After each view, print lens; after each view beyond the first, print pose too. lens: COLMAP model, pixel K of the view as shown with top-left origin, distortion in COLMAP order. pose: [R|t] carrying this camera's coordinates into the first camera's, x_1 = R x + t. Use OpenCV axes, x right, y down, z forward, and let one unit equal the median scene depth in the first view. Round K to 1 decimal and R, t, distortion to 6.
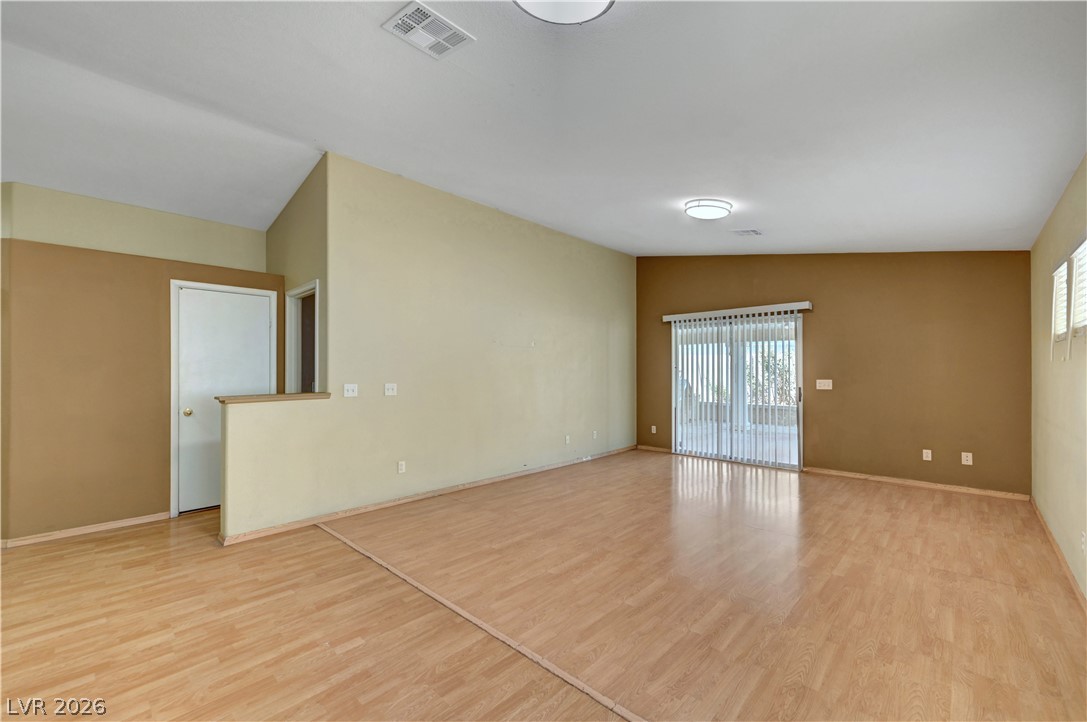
lens RADIAL K [[442.8, 0, 545.0], [0, 442.8, 375.9], [0, 0, 1]] dist [-0.001380, 0.000020]
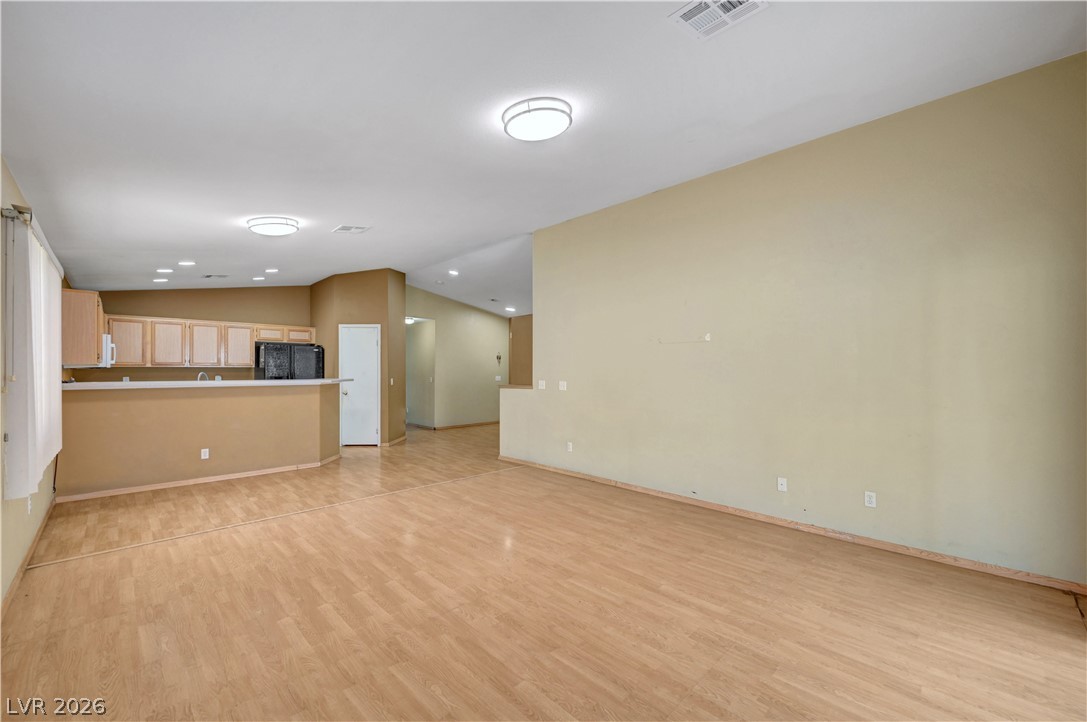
lens RADIAL K [[428.6, 0, 547.3], [0, 428.6, 368.7], [0, 0, 1]] dist [0.000101, 0.000185]
pose [[-0.020883, -0.002706, -0.999778, 0.983105], [-0.012455, 0.999919, -0.002446, -0.019555], [0.999704, 0.012401, -0.020915, 1.014458]]
